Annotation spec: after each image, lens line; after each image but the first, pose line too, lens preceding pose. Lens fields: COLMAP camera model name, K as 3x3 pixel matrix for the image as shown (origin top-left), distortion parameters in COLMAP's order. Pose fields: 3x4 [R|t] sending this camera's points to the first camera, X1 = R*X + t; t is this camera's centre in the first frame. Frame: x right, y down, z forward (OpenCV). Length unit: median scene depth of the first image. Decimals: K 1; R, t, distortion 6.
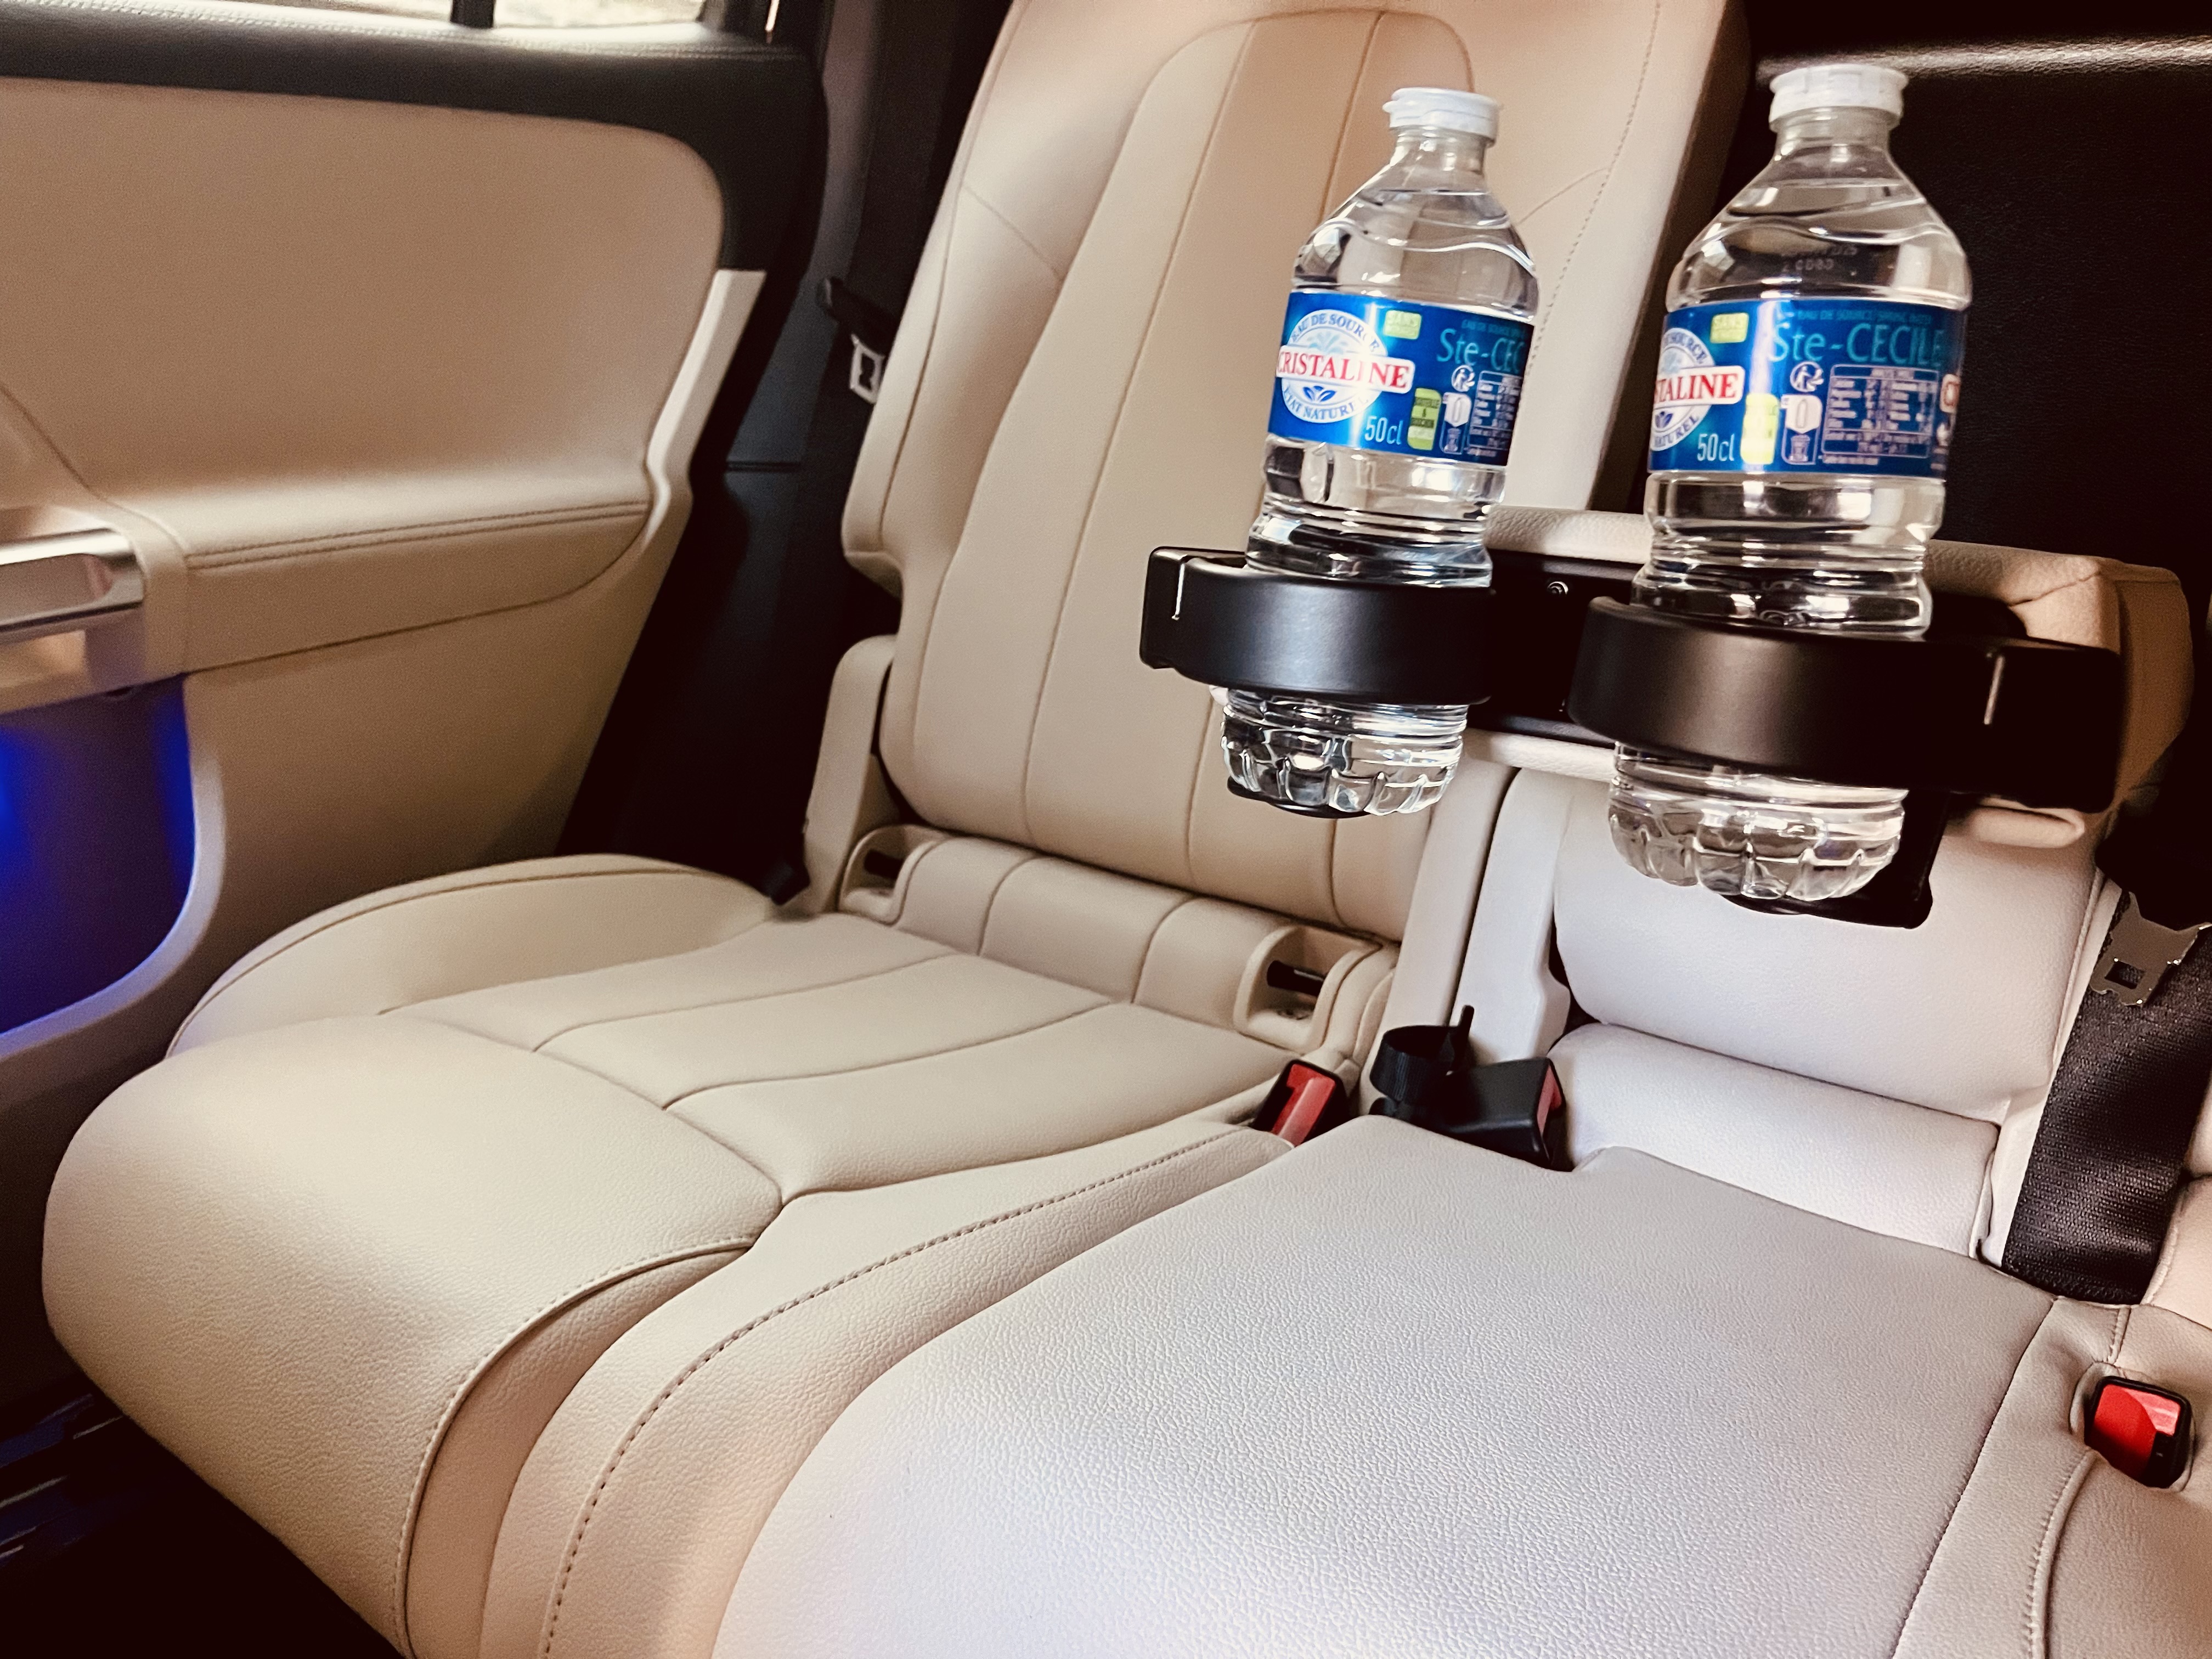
lens RADIAL K [[1664.2, 0, 1106.8], [0, 1664.2, 829.4], [0, 0, 1]] dist [0.001588, 0.003258]
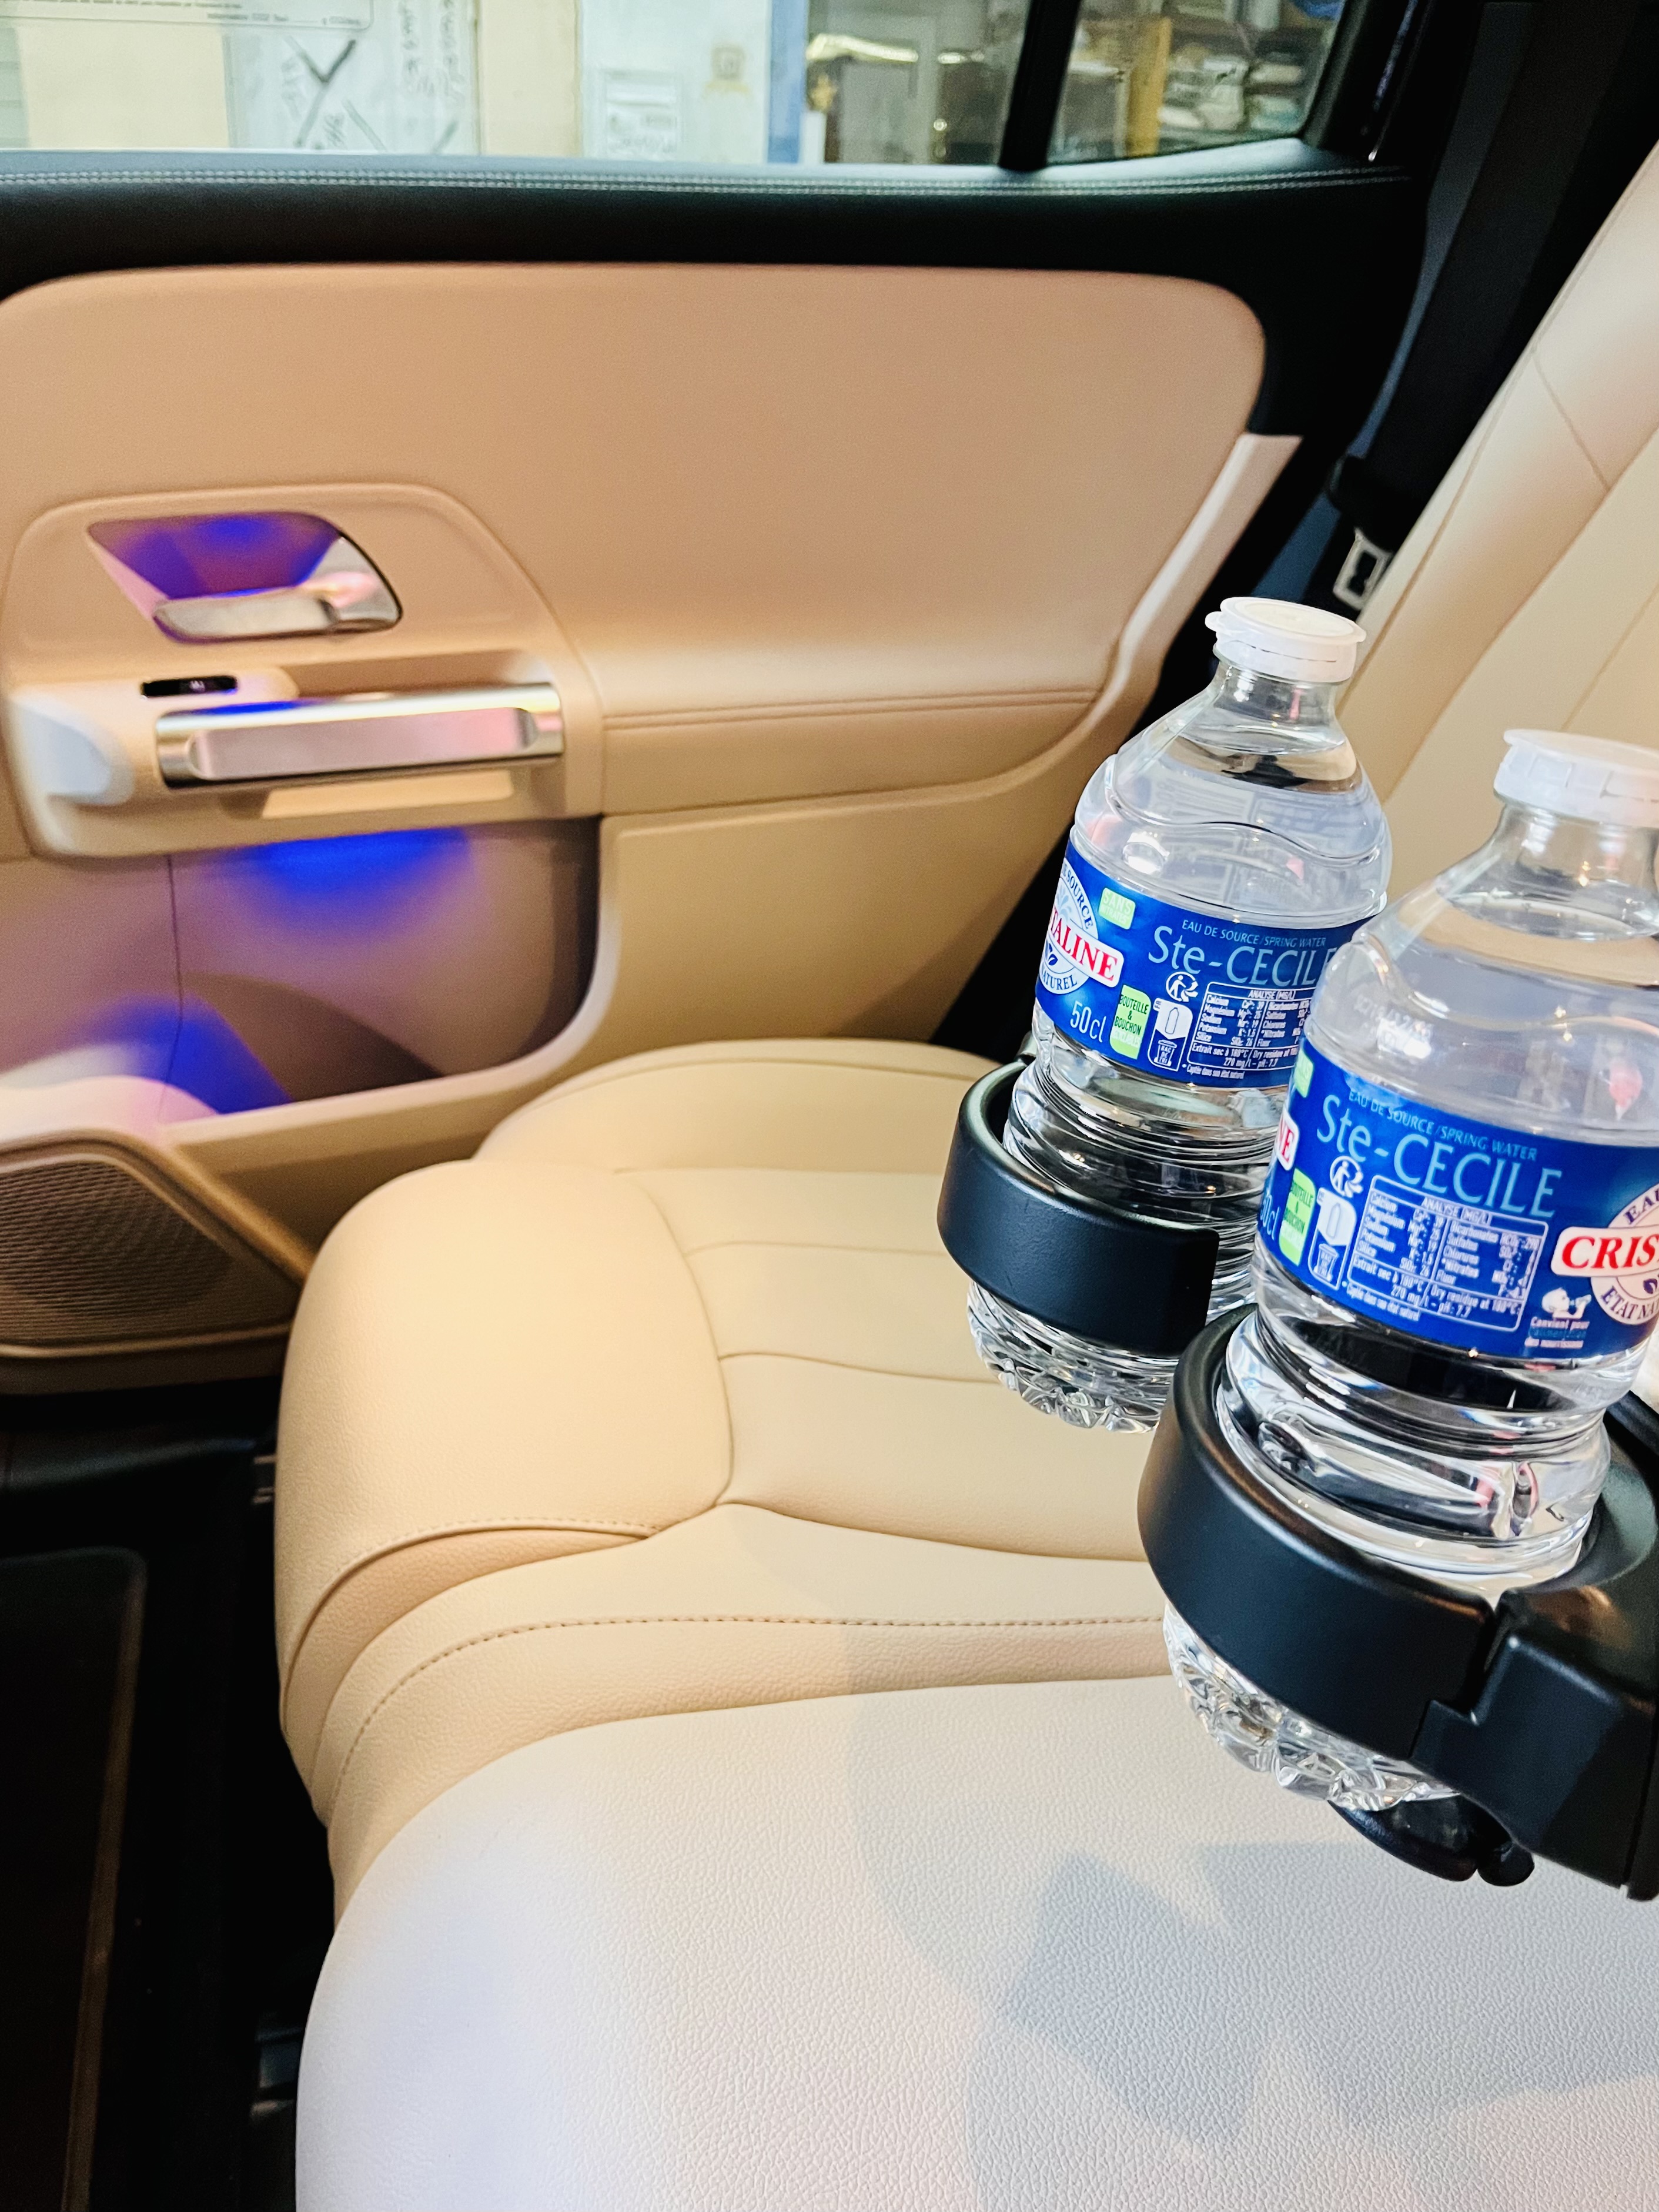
lens RADIAL K [[1783.4, 0, 830.4], [0, 1783.4, 1109.9], [0, 0, 1]] dist [-0.004698, -0.014256]
pose [[0.790268, 0.281614, -0.544215, 0.563463], [-0.205080, 0.958472, 0.198176, -0.349241], [0.577424, -0.045005, 0.815203, 0.203498]]
